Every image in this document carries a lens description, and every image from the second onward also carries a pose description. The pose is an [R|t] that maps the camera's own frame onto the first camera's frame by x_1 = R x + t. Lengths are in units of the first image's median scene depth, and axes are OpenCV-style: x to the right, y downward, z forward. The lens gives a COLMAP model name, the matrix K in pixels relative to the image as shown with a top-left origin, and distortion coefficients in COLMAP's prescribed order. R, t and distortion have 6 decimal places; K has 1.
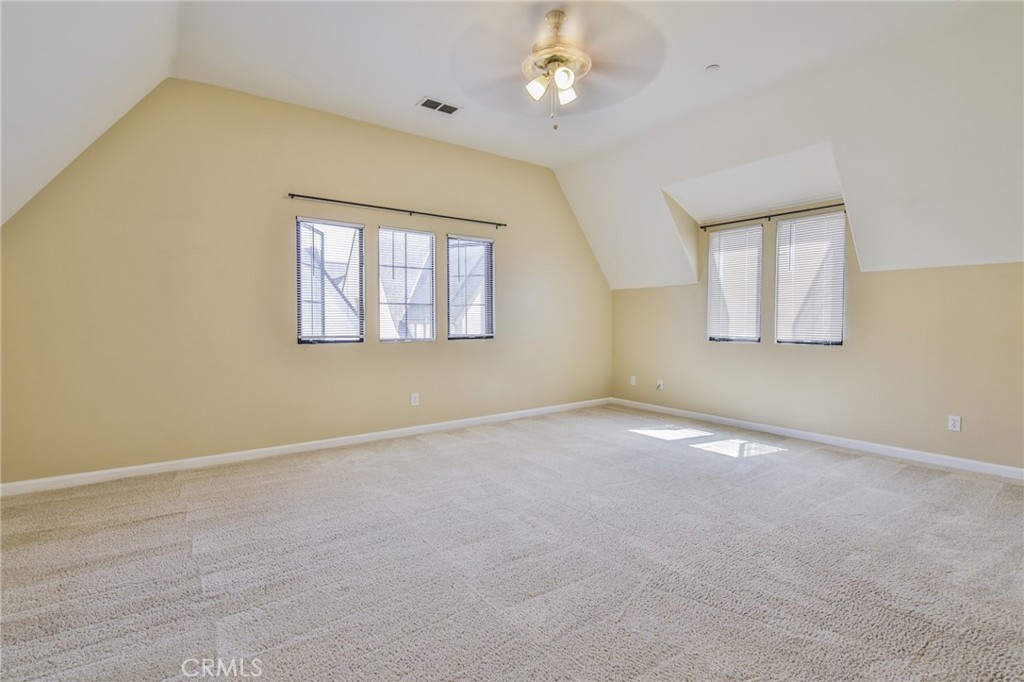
lens RADIAL K [[467.9, 0, 508.8], [0, 467.9, 338.8], [0, 0, 1]] dist [-0.011182, -0.000387]
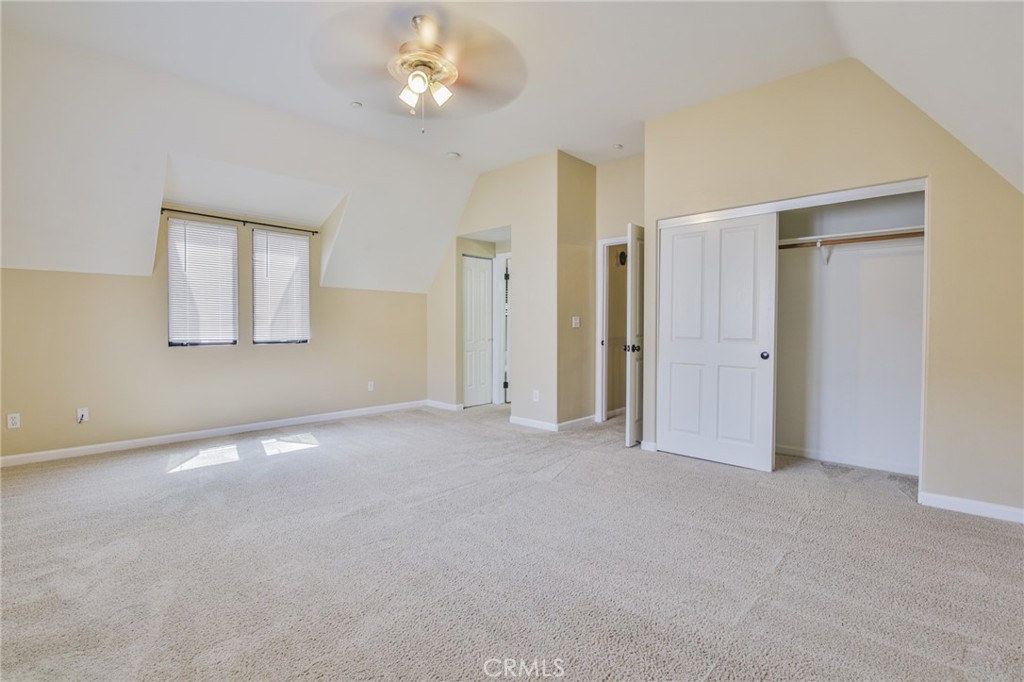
lens RADIAL K [[467.9, 0, 508.1], [0, 467.9, 339.9], [0, 0, 1]] dist [-0.011182, -0.000387]
pose [[-0.171467, -0.038393, 0.984441, -0.542922], [0.027238, 0.998674, 0.043692, -0.030193], [-0.984813, 0.034306, -0.170194, 0.596495]]
